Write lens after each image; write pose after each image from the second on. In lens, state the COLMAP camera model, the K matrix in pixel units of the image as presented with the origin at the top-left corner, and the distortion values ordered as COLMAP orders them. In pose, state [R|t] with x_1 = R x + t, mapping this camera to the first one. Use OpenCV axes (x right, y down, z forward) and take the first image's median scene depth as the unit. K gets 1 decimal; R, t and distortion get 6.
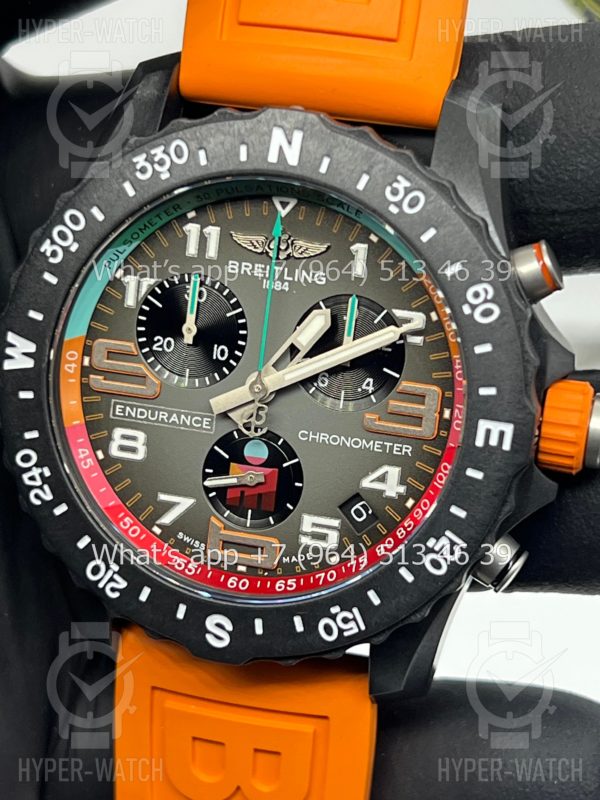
lens RADIAL K [[1906.0, 0, 299.7], [0, 1906.0, 400.3], [0, 0, 1]] dist [0.086691, 0.000000]
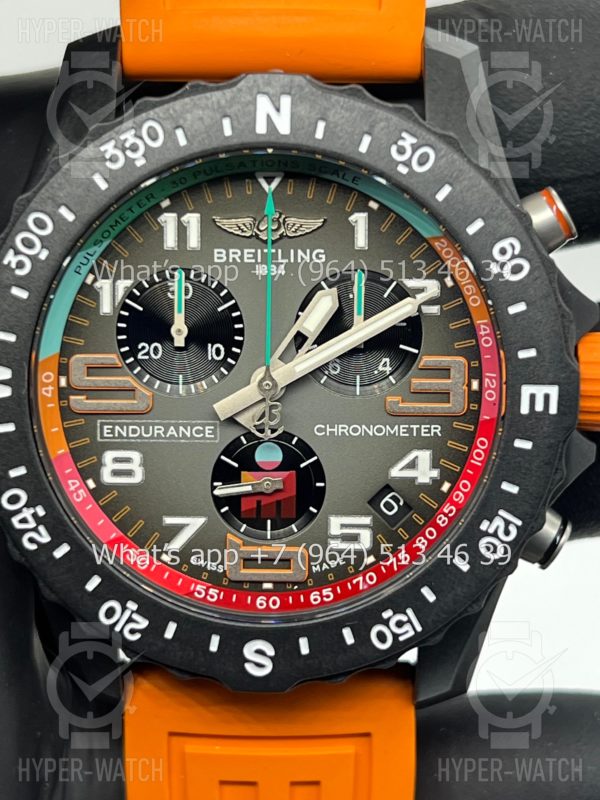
lens RADIAL K [[1906.0, 0, 305.0], [0, 1906.0, 392.3], [0, 0, 1]] dist [0.086691, 0.000000]
pose [[0.972575, -0.132917, 0.190870, -0.177170], [0.134511, 0.990901, 0.004642, -0.004667], [-0.189750, 0.021160, 0.981604, 0.109002]]
